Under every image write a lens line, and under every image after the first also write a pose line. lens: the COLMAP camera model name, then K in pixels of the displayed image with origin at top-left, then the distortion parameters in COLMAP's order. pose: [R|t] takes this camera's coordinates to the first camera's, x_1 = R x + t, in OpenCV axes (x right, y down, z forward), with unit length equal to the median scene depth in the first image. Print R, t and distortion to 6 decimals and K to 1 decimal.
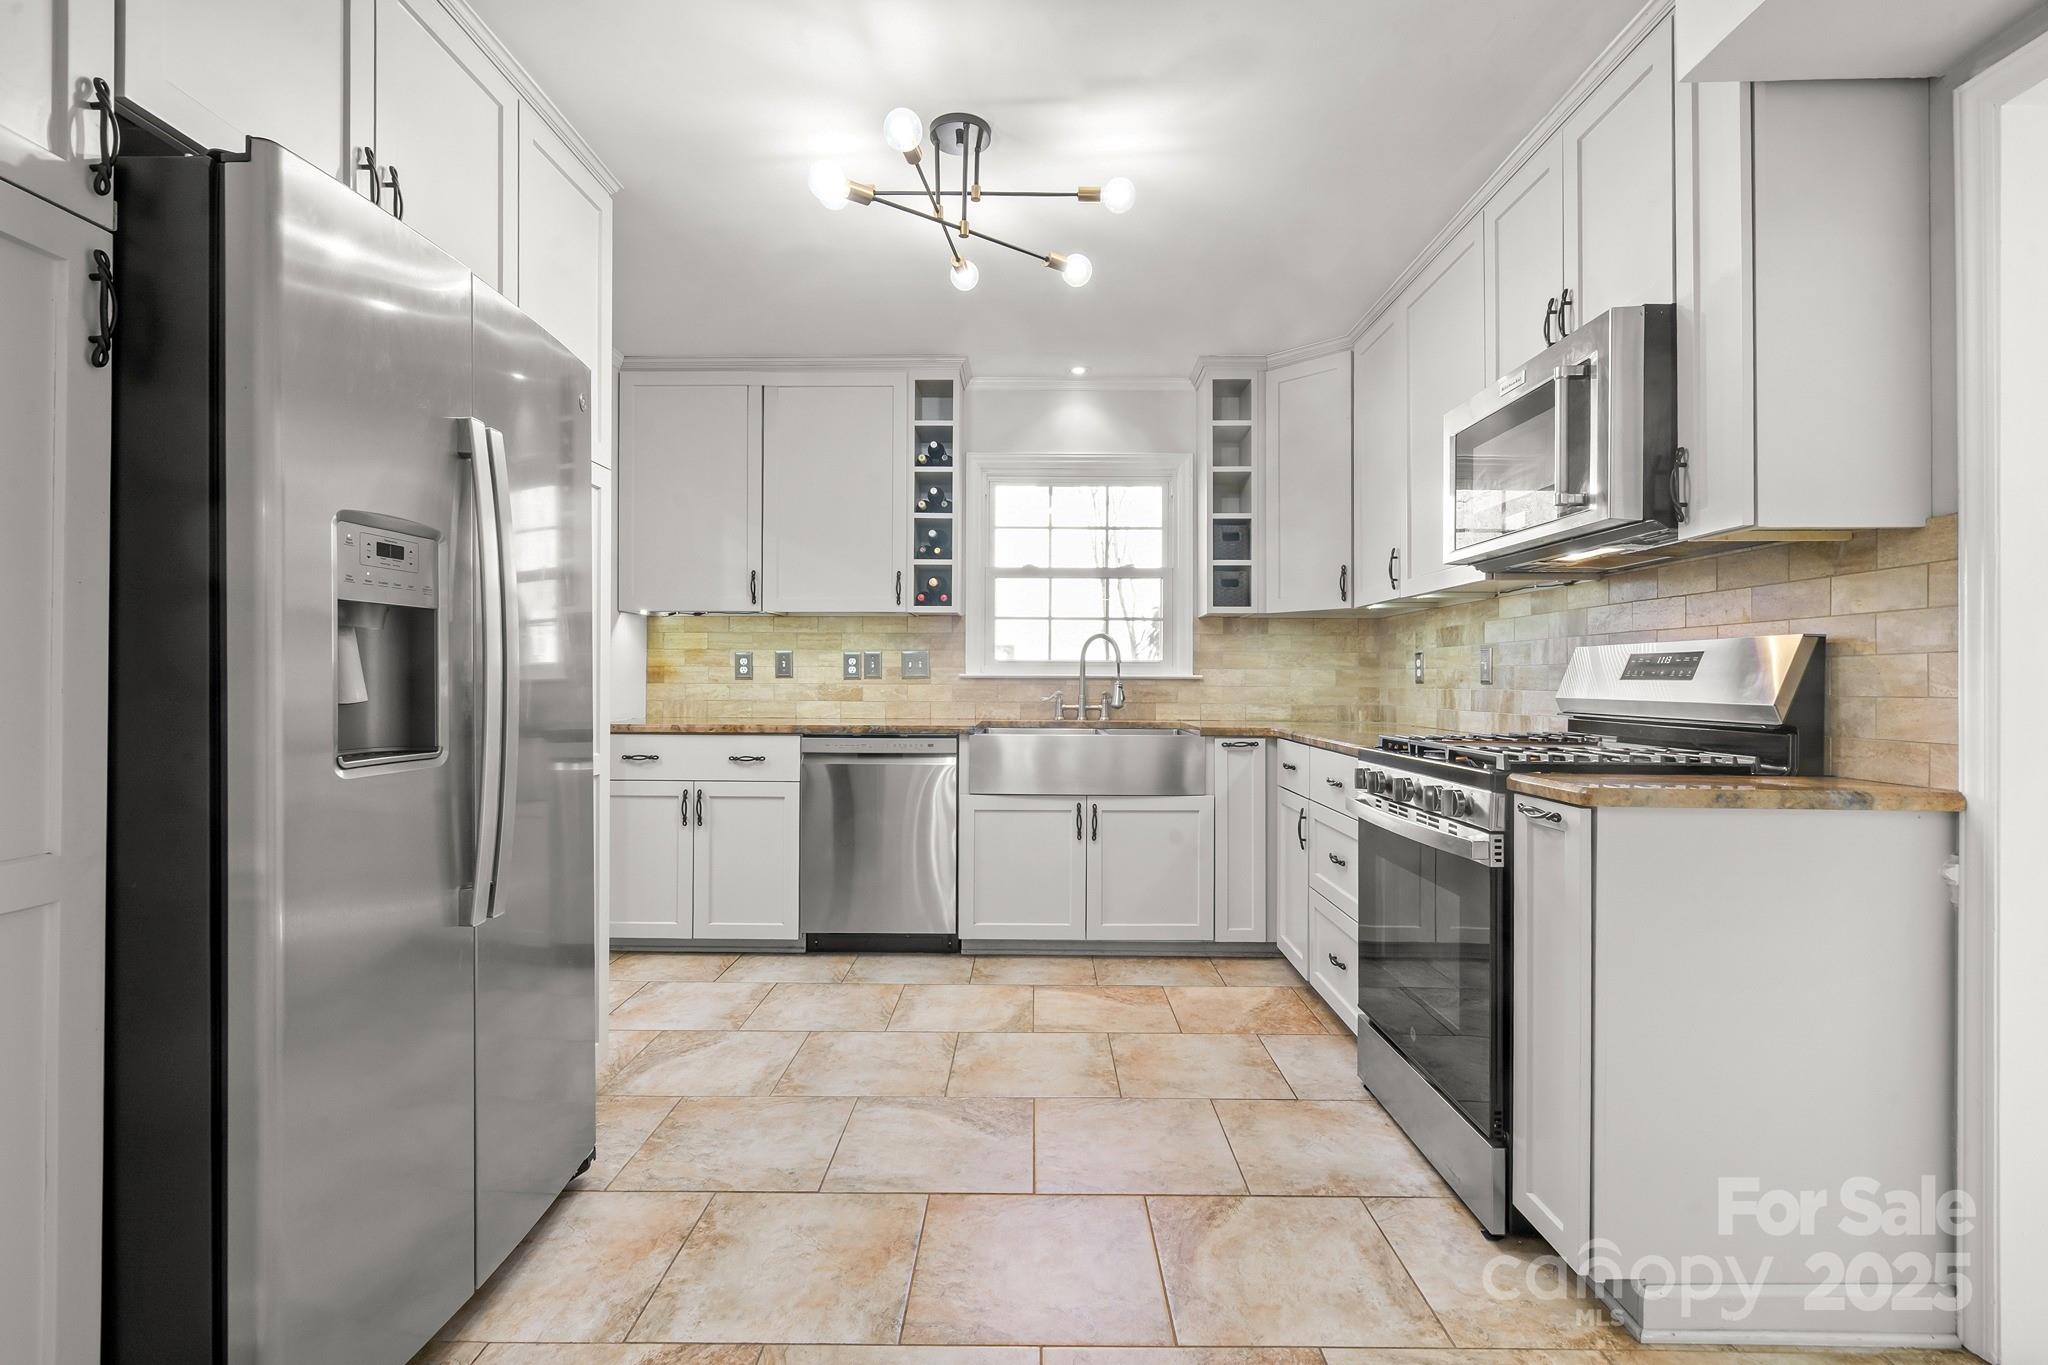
lens RADIAL K [[954.7, 0, 1018.7], [0, 954.7, 681.1], [0, 0, 1]] dist [0.000313, -0.001208]
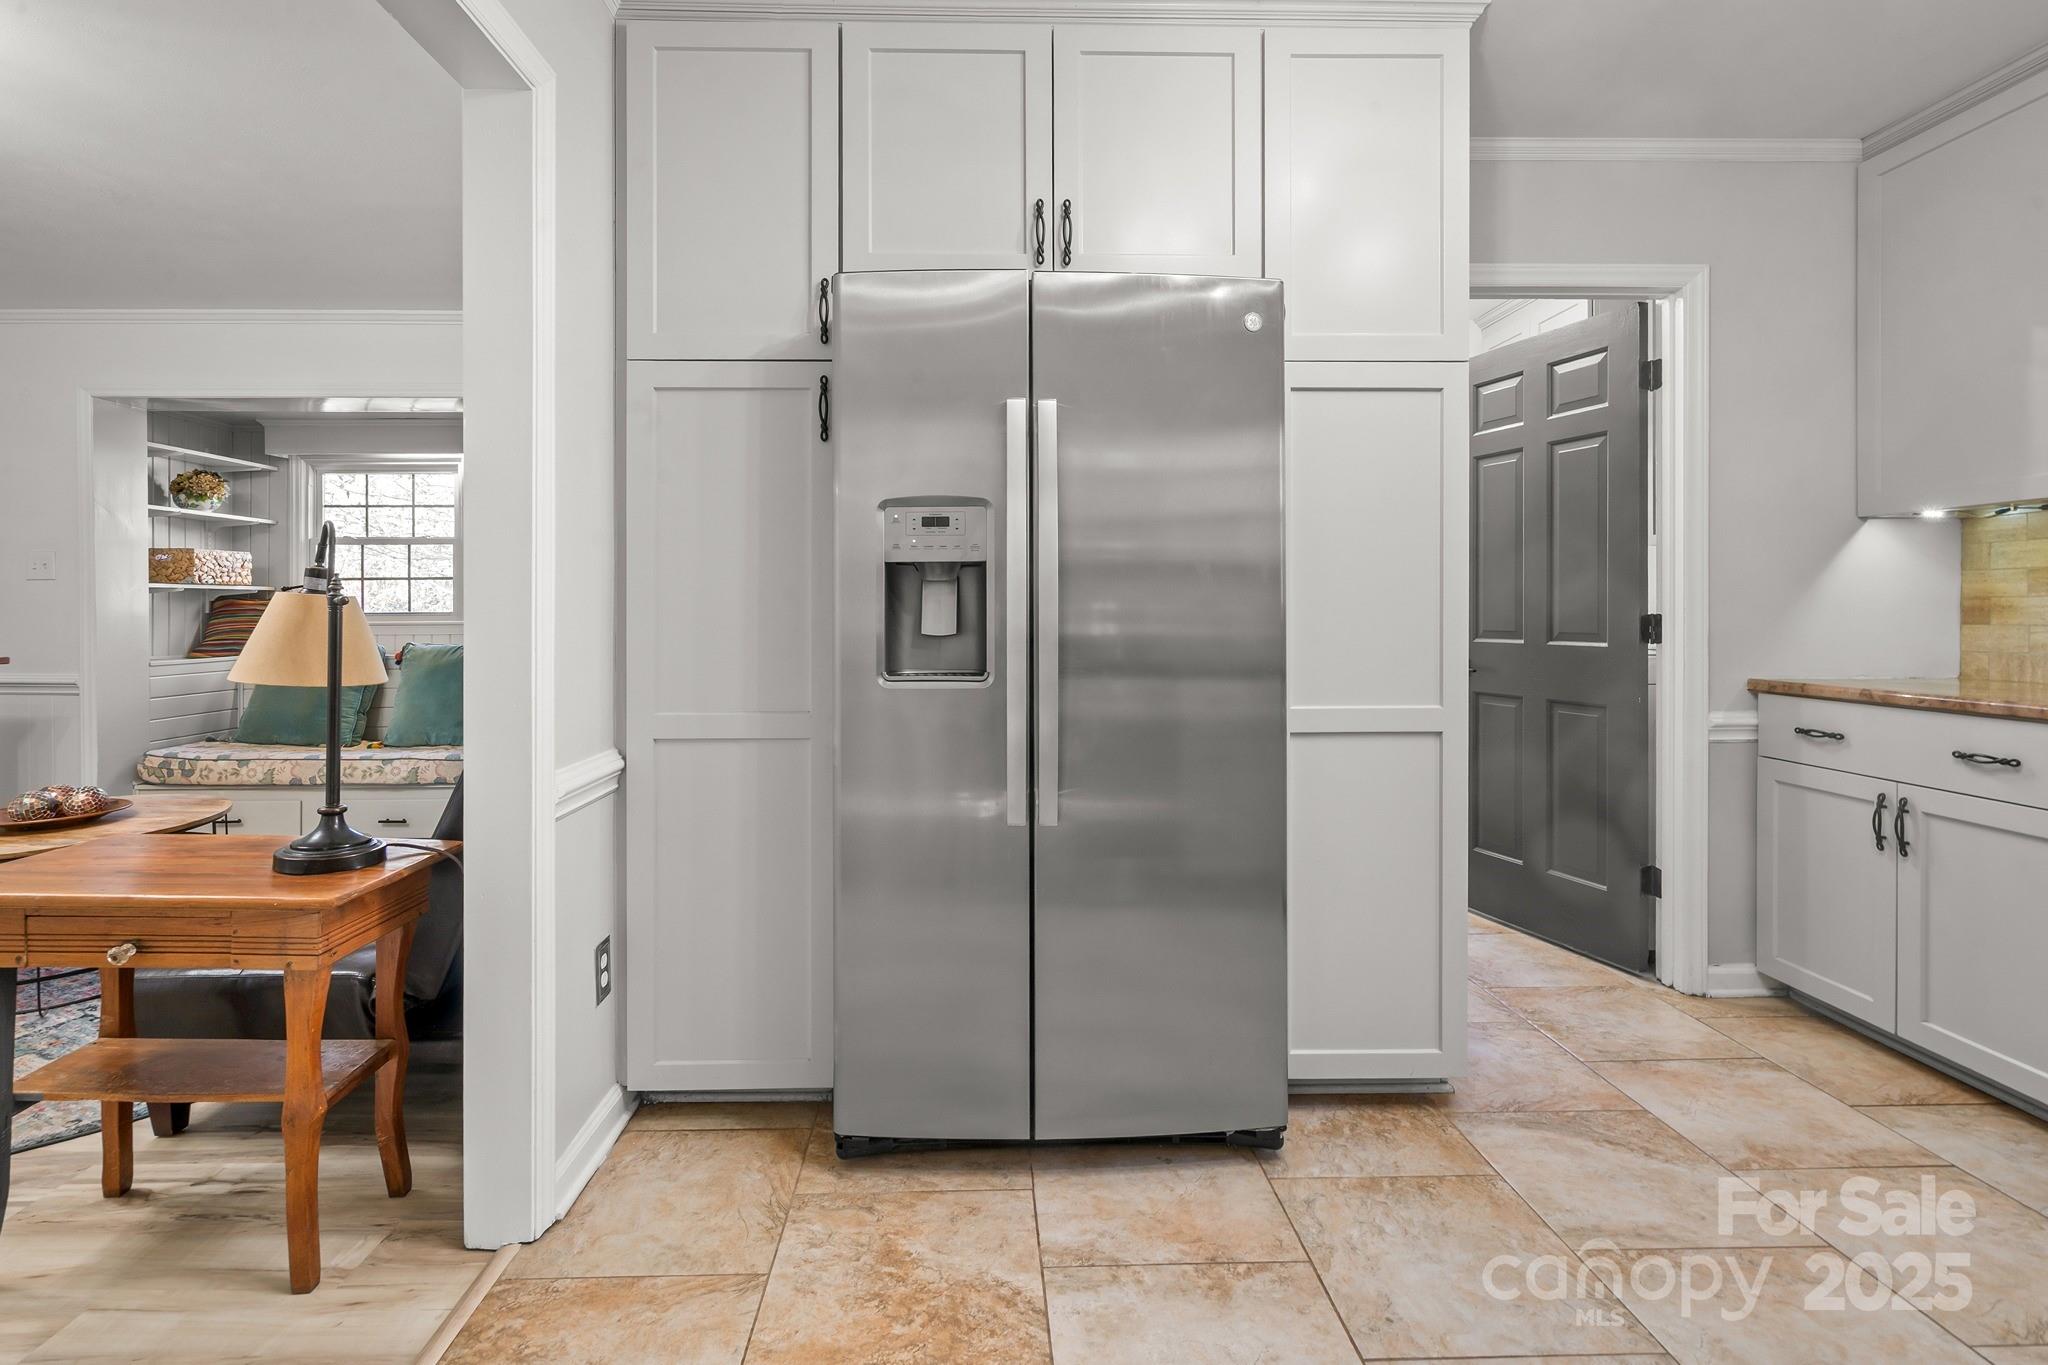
lens RADIAL K [[954.7, 0, 978.6], [0, 954.7, 616.5], [0, 0, 1]] dist [0.000313, -0.001208]
pose [[0.039791, 0.003388, -0.999202, 0.289232], [-0.003355, 0.999989, 0.003257, -0.003365], [0.999202, 0.003223, 0.039802, 0.427094]]
